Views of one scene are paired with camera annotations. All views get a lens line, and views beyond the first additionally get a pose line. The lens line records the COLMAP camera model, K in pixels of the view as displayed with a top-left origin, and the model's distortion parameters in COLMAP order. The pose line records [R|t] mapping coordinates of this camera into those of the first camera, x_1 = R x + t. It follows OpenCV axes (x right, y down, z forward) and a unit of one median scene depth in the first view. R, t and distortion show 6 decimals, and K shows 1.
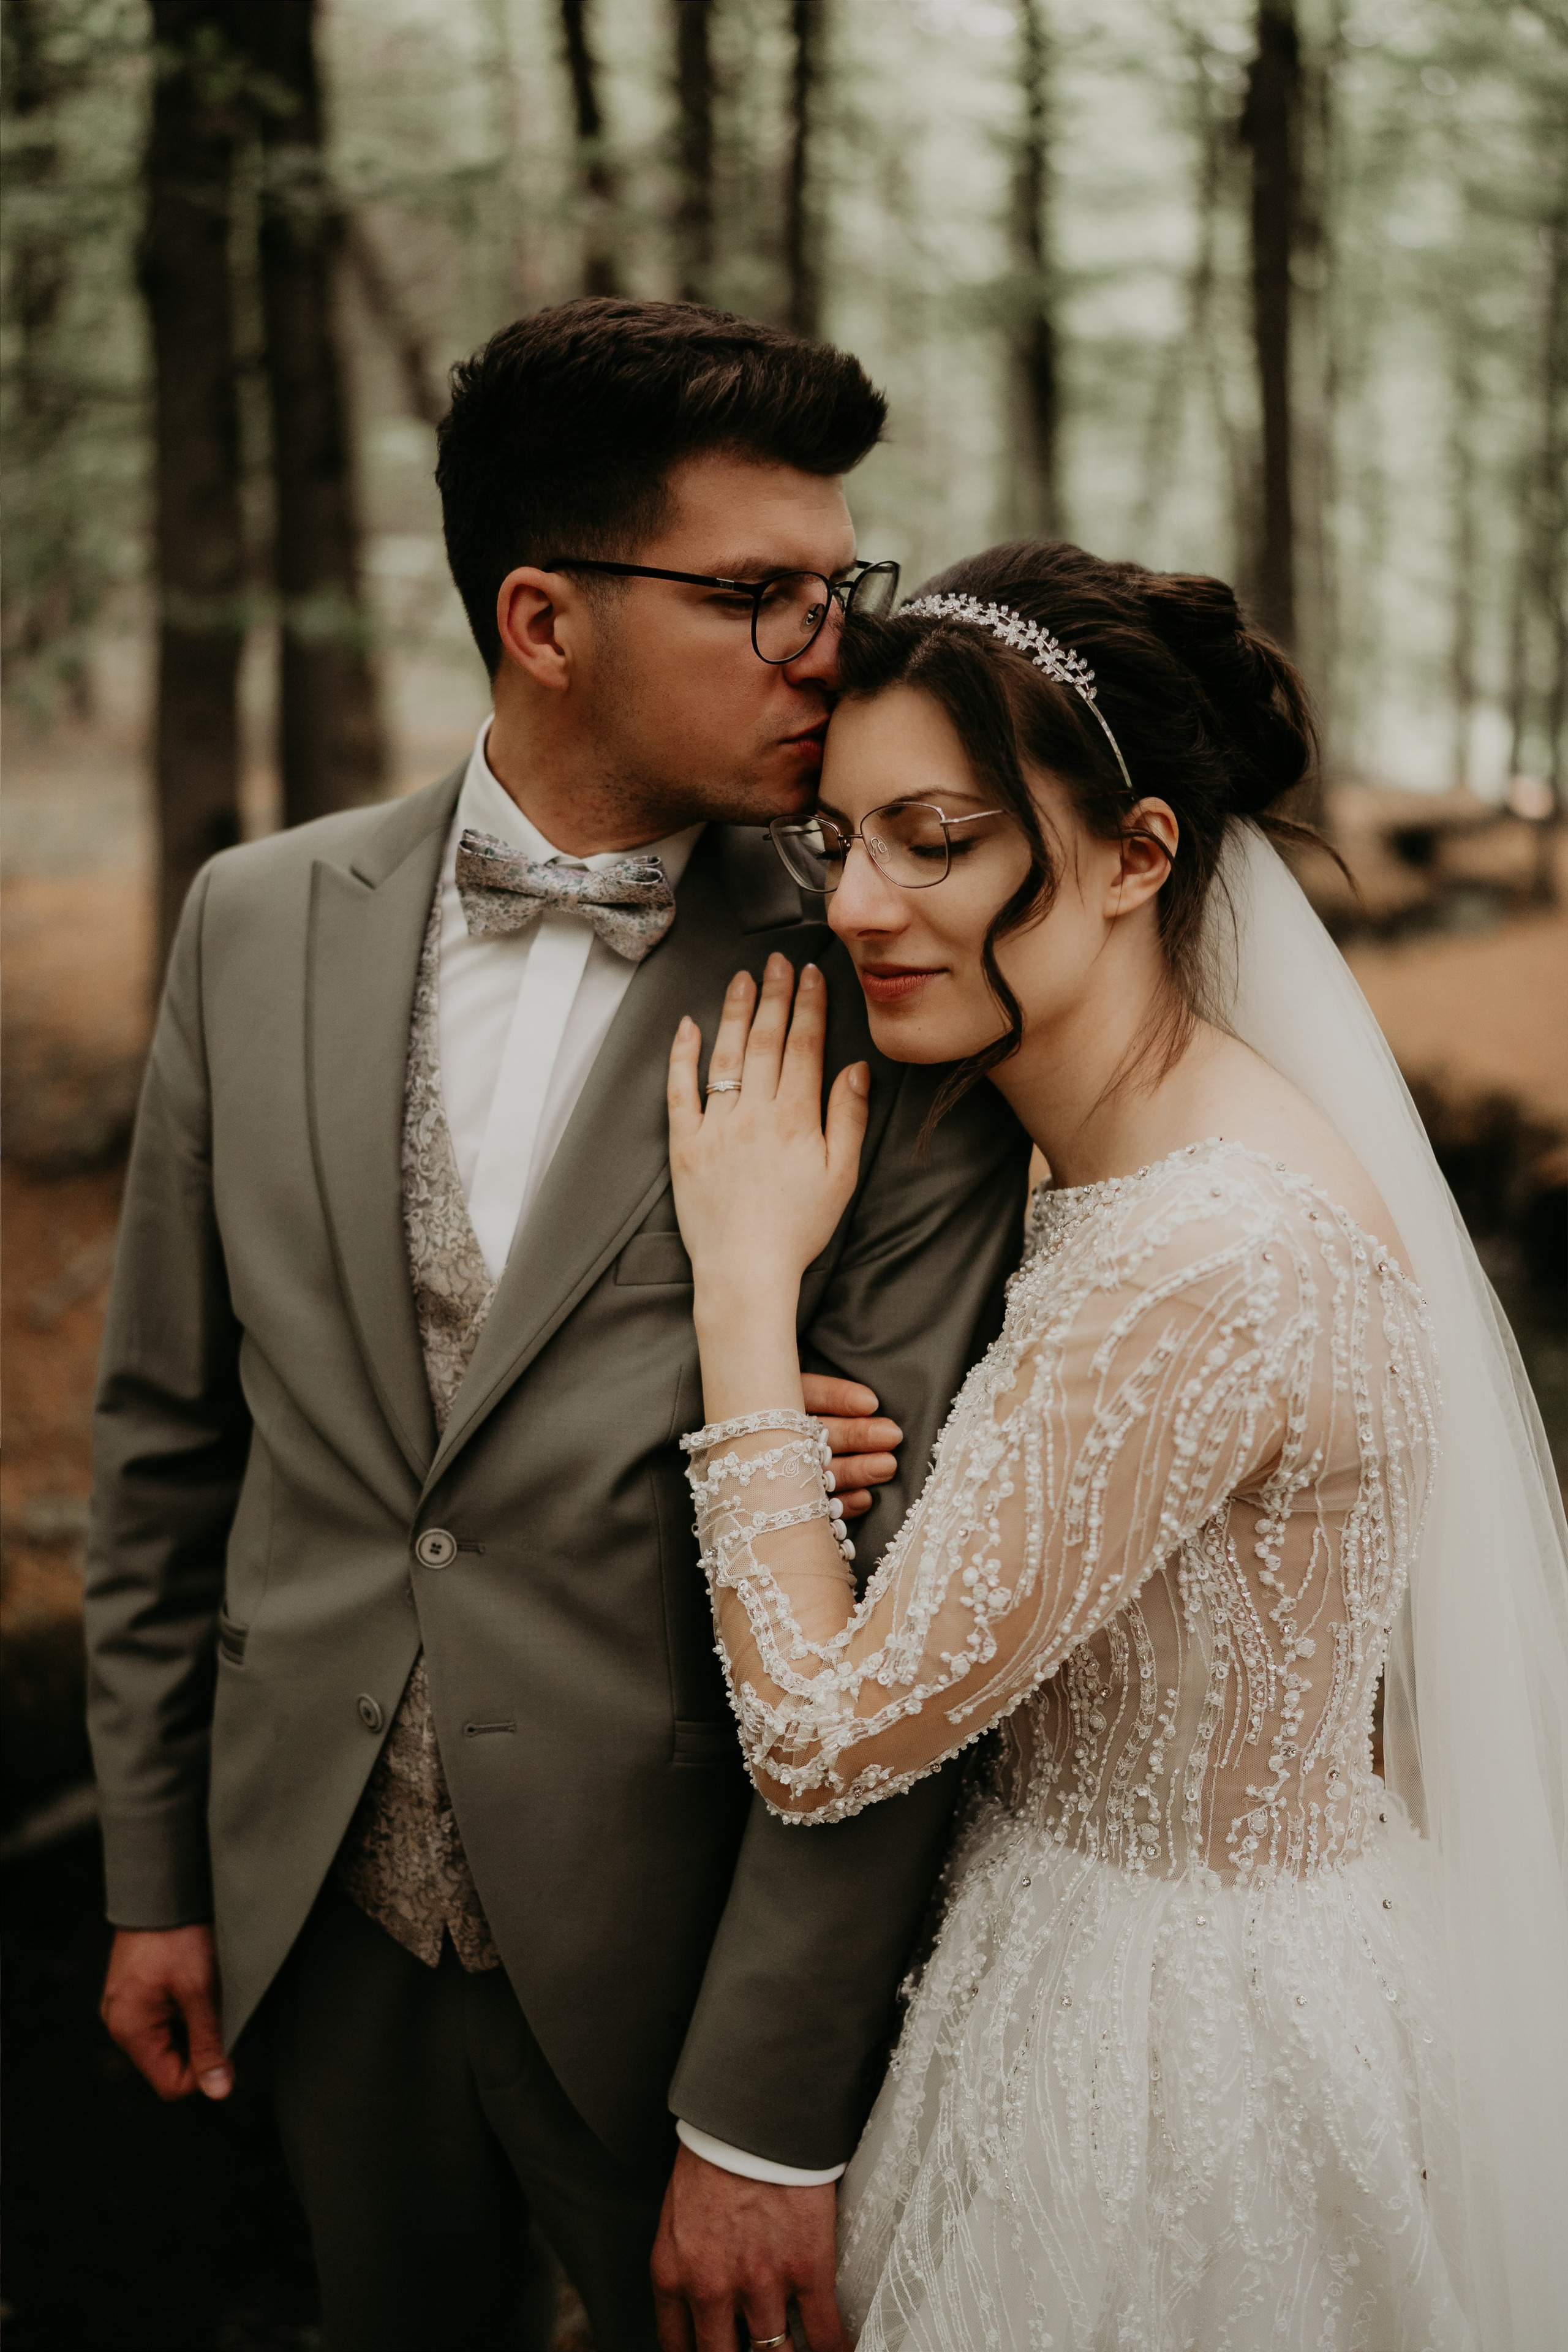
lens RADIAL K [[2410.5, 0, 924.1], [0, 2410.5, 1175.1], [0, 0, 1]] dist [-0.200083, 0.381101]
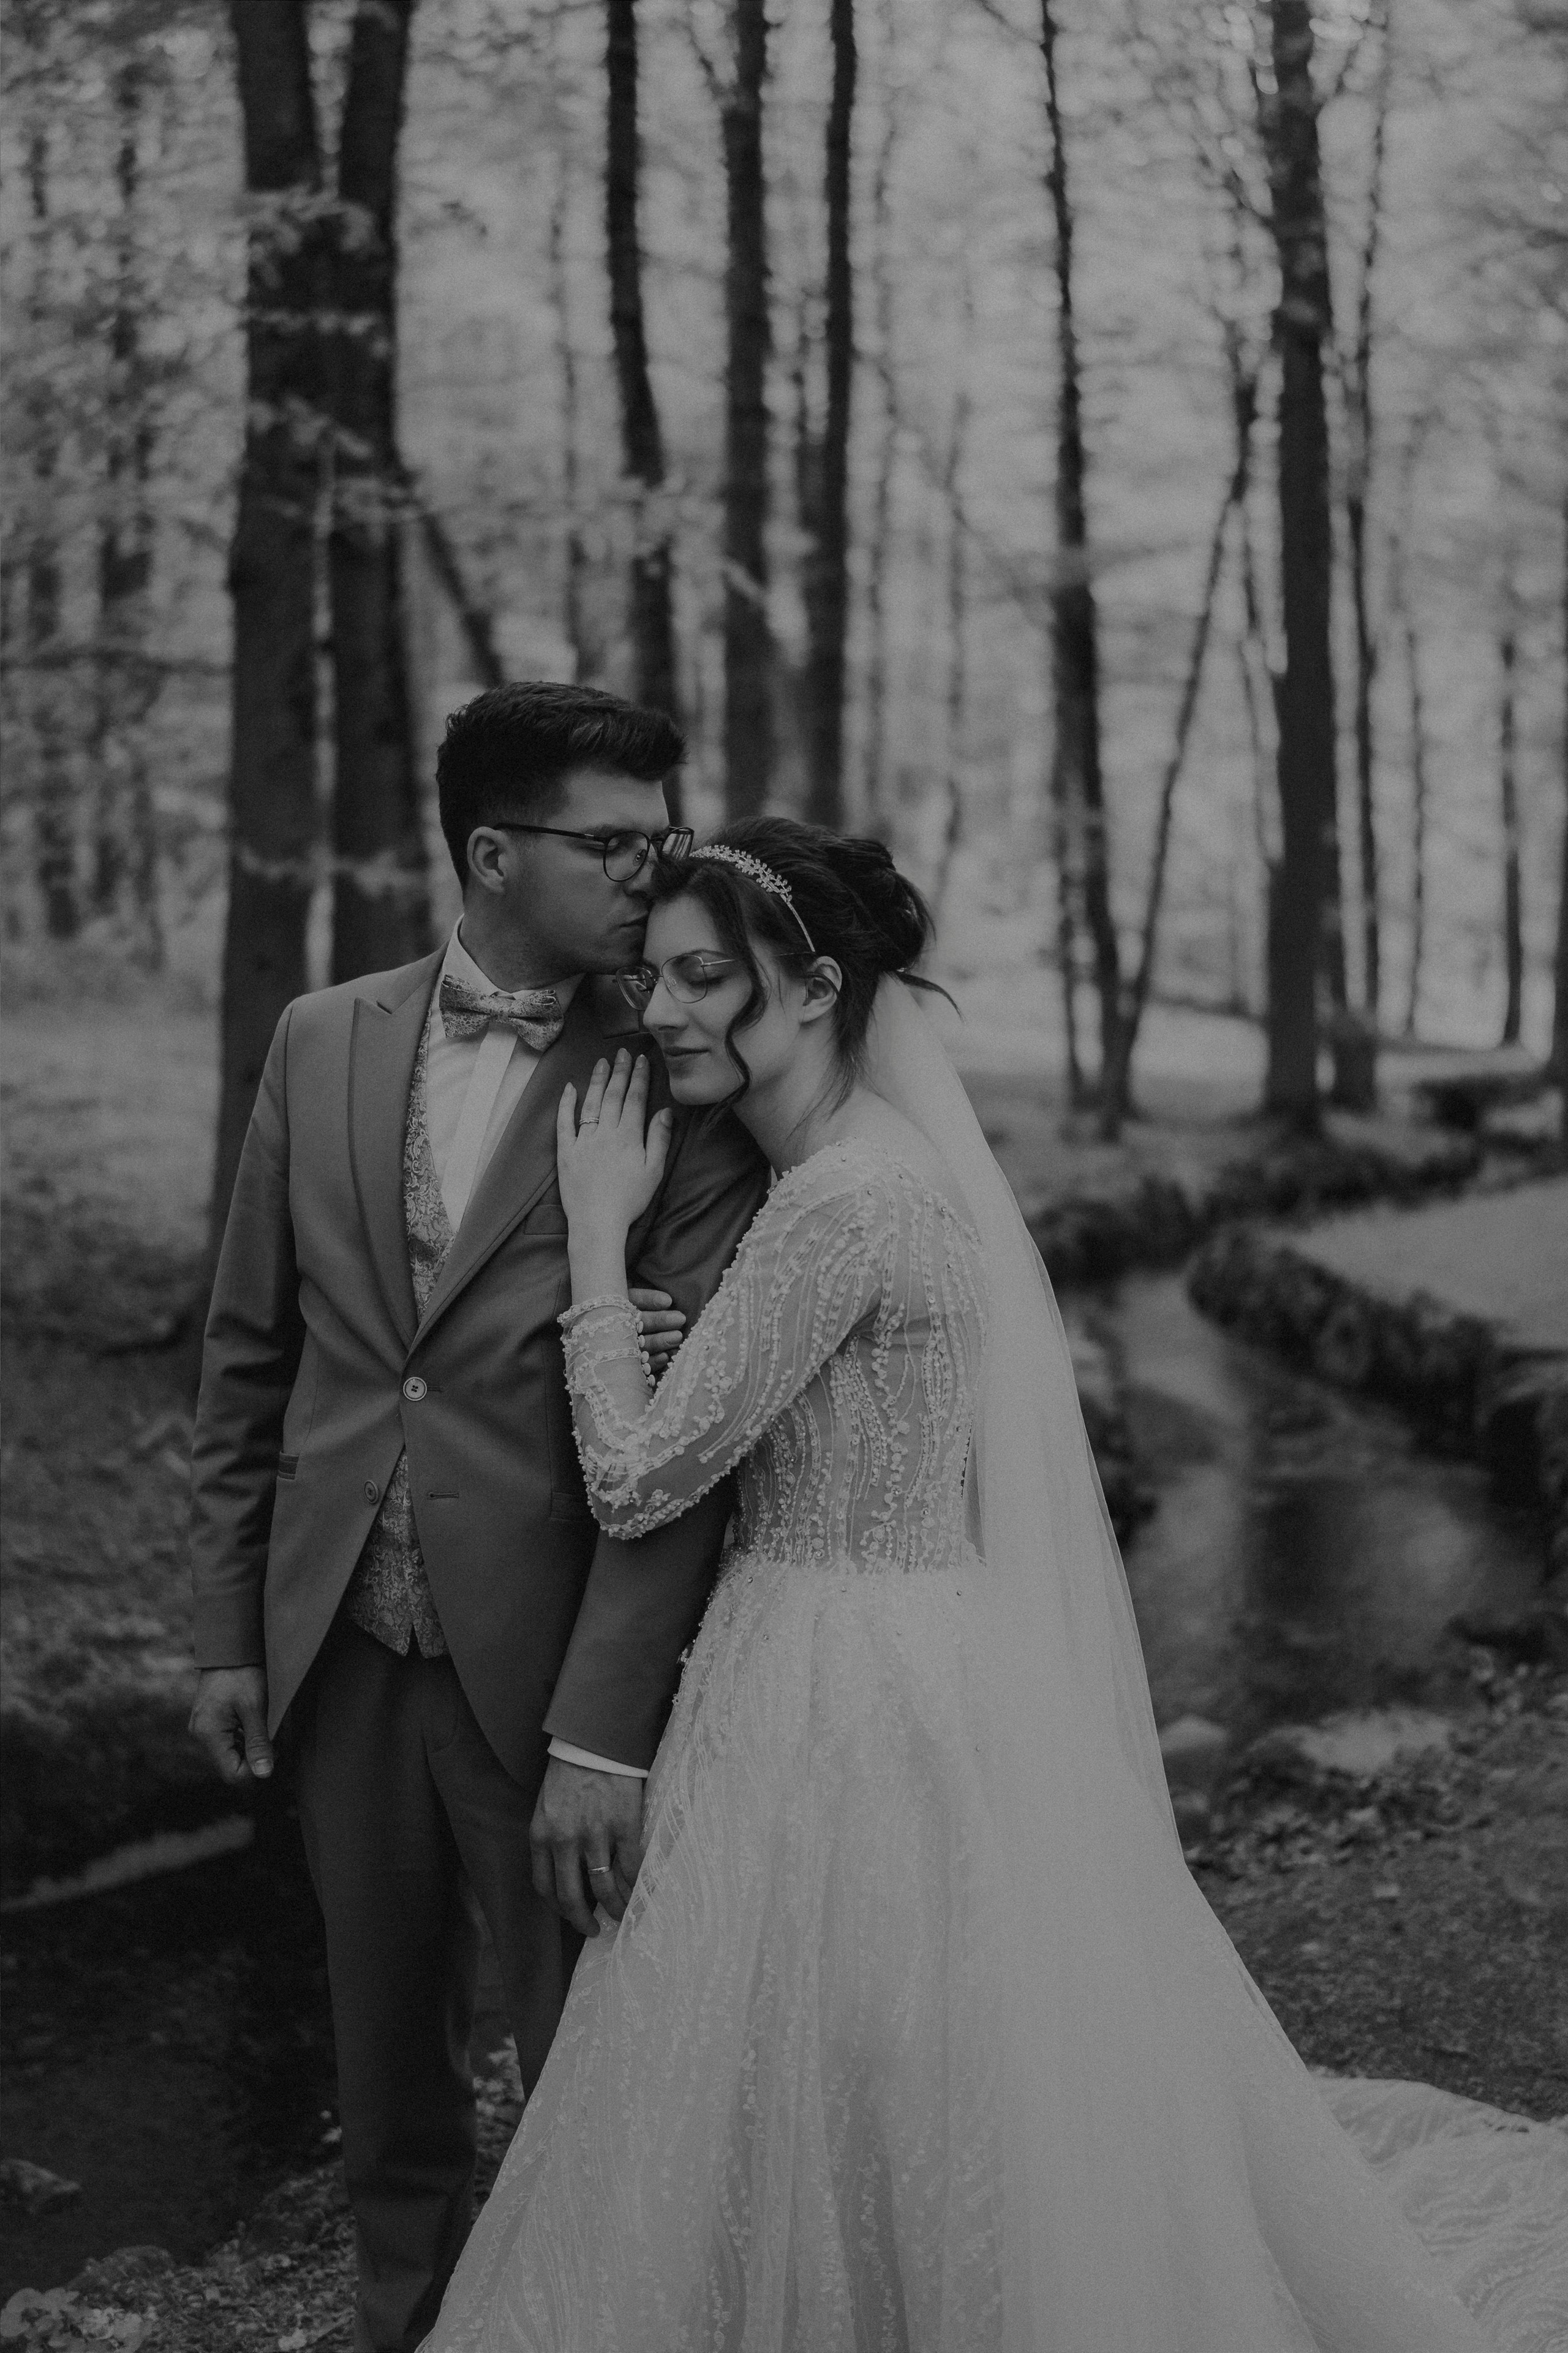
lens RADIAL K [[2347.5, 0, 784.0], [0, 2347.5, 1176.5], [0, 0, 1]] dist [-0.199956, 0.213890]
pose [[0.999316, 0.011413, -0.035181, 0.126065], [-0.015570, 0.992621, -0.120253, 0.215991], [0.033549, 0.120719, 0.992120, -0.720868]]
